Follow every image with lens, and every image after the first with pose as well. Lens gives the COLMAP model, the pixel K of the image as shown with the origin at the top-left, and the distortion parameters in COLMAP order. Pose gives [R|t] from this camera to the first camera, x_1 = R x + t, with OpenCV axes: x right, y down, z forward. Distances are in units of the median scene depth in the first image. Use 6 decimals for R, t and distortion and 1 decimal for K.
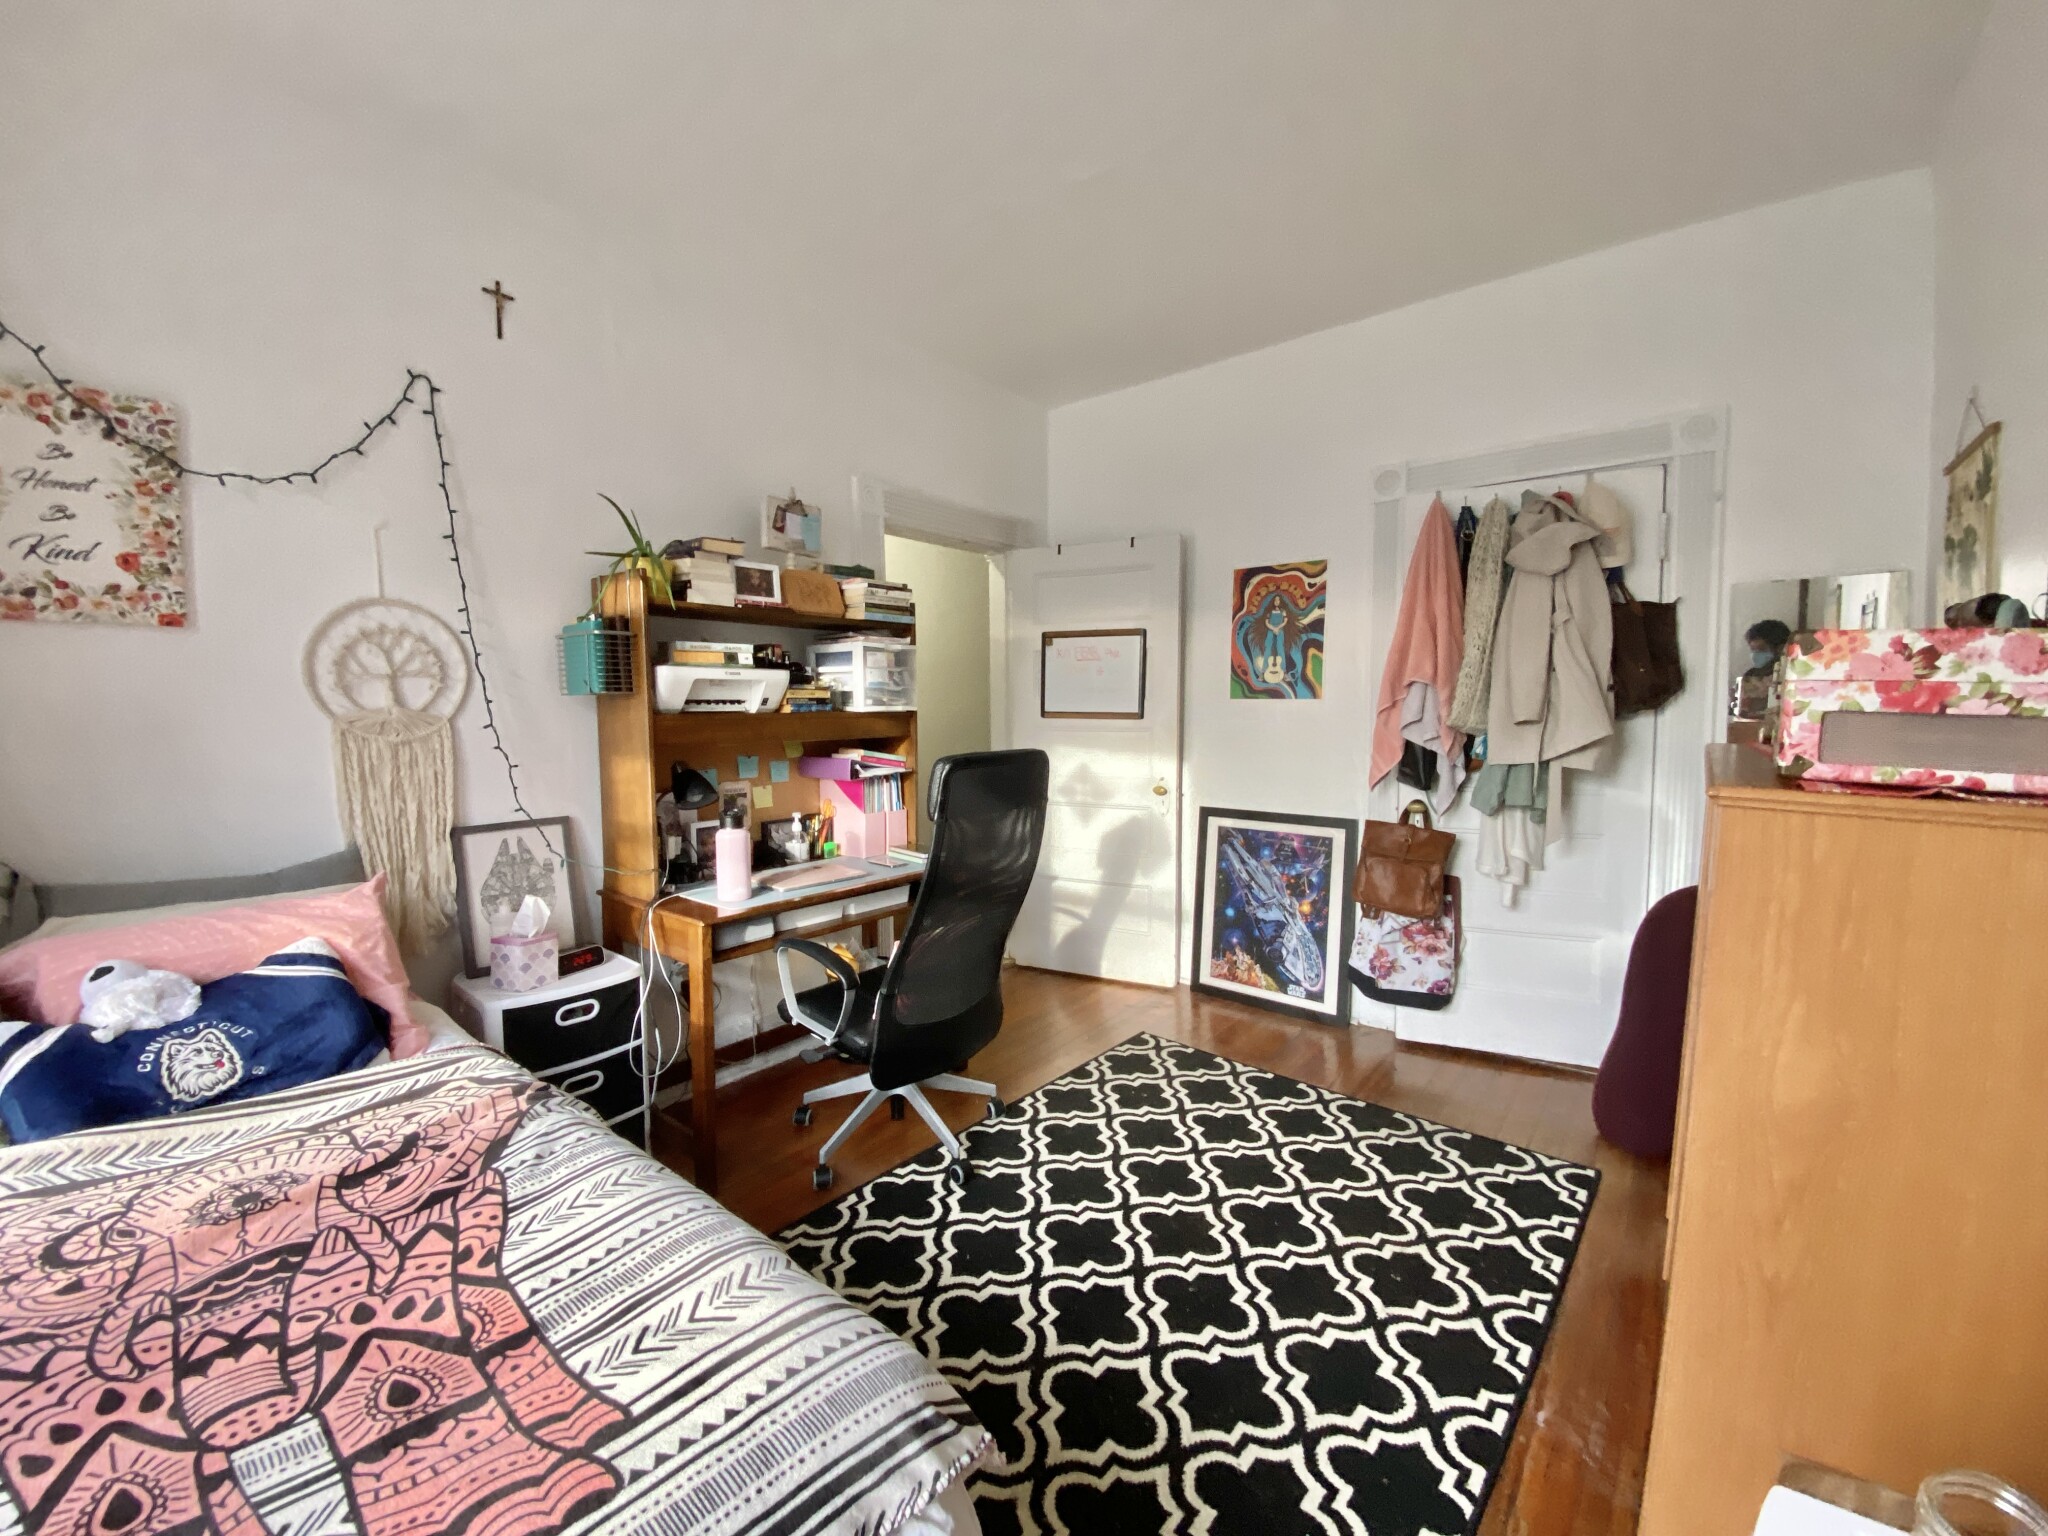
lens RADIAL K [[794.8, 0, 1016.9], [0, 794.8, 779.4], [0, 0, 1]] dist [0.001082, -0.010070]
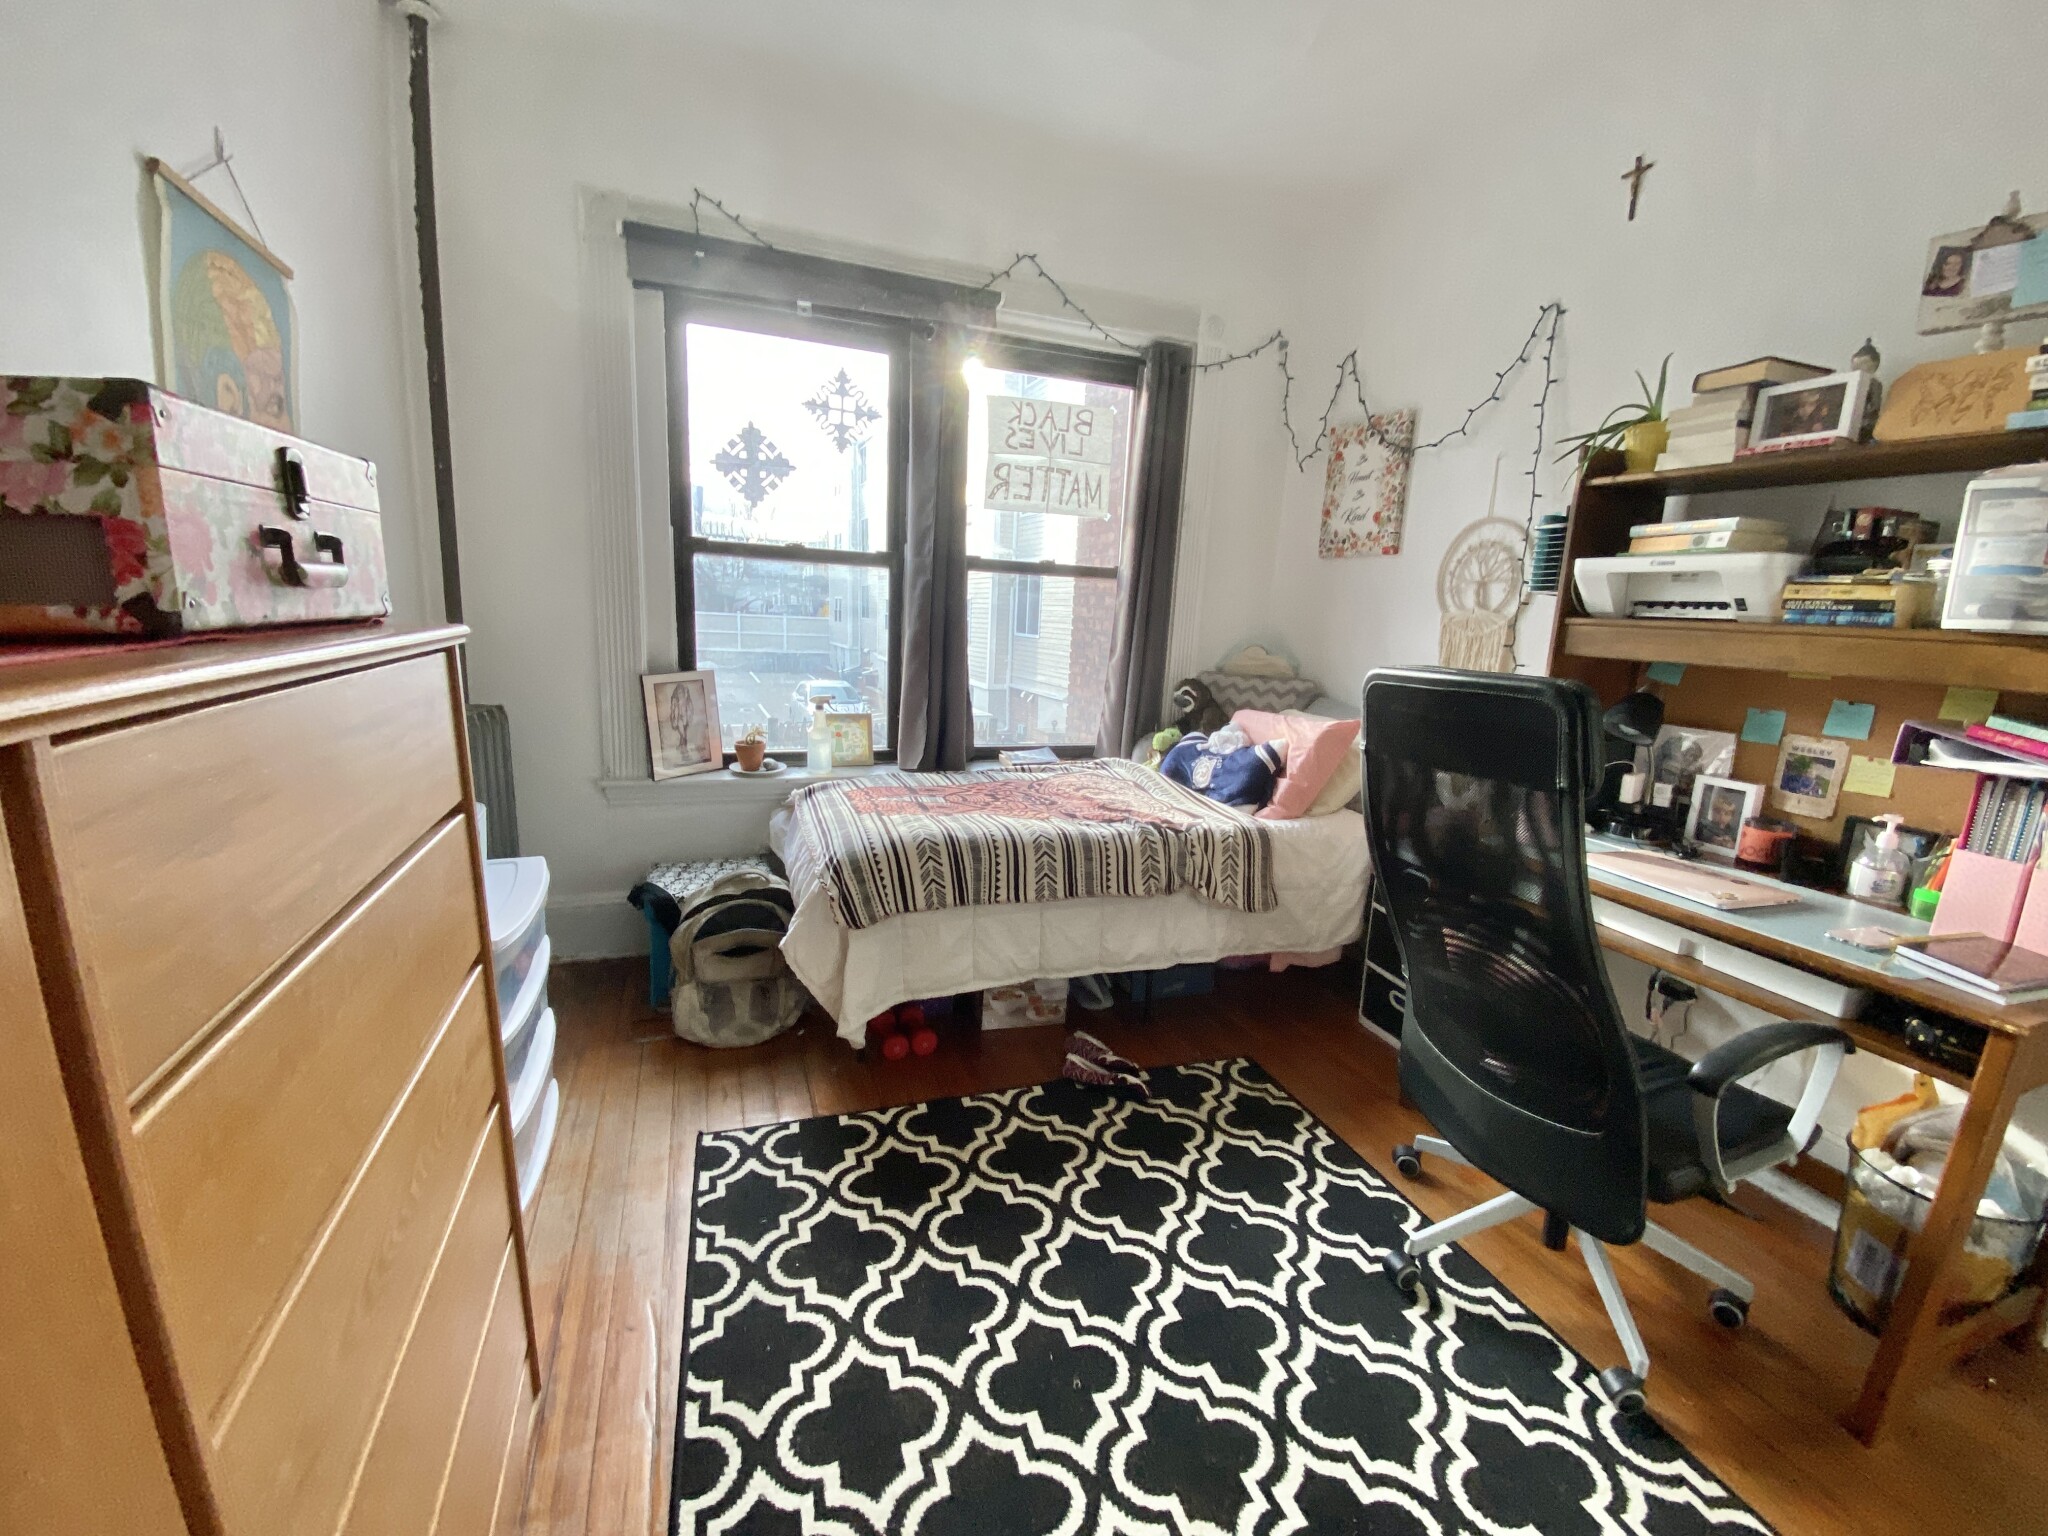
lens RADIAL K [[794.8, 0, 1016.9], [0, 794.8, 779.4], [0, 0, 1]] dist [0.001082, -0.010070]
pose [[-0.472252, 0.170864, -0.864745, 0.683172], [-0.124982, 0.958142, 0.257572, -0.066013], [0.872558, 0.229716, -0.431130, 0.990298]]
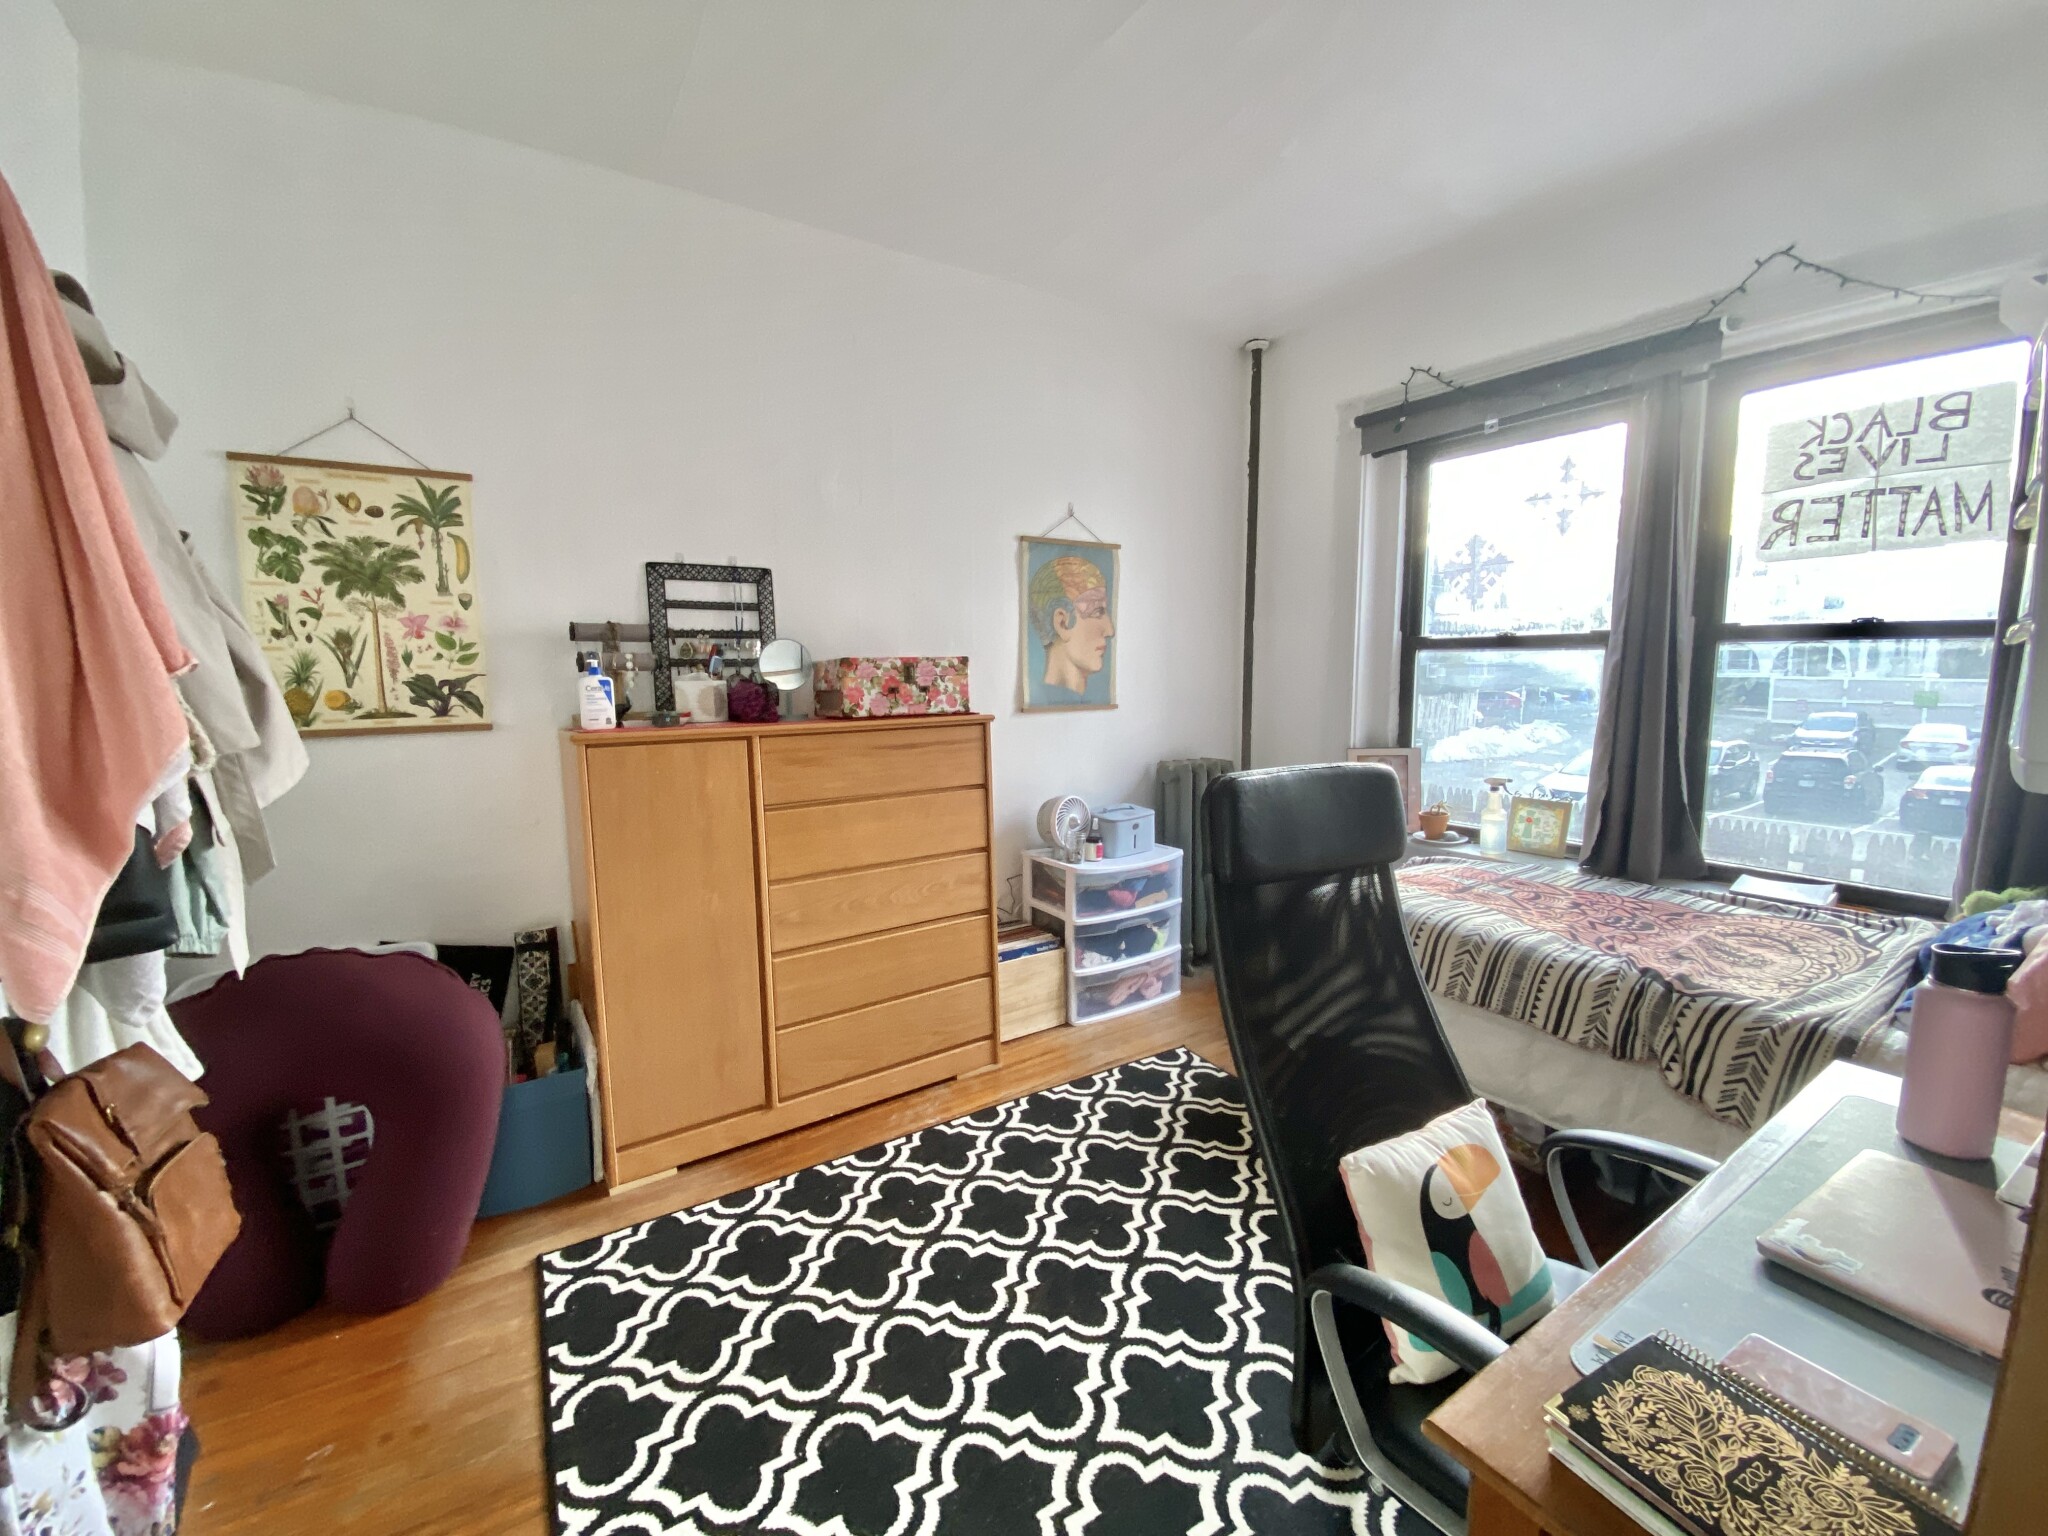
lens RADIAL K [[822.5, 0, 1024.0], [0, 822.5, 768.0], [0, 0, 1]] dist [0.000064, -0.020430]
pose [[-0.961818, -0.011181, 0.273460, 0.021823], [0.048471, 0.976411, 0.210408, -0.172309], [-0.269362, 0.215629, -0.938588, 1.662114]]
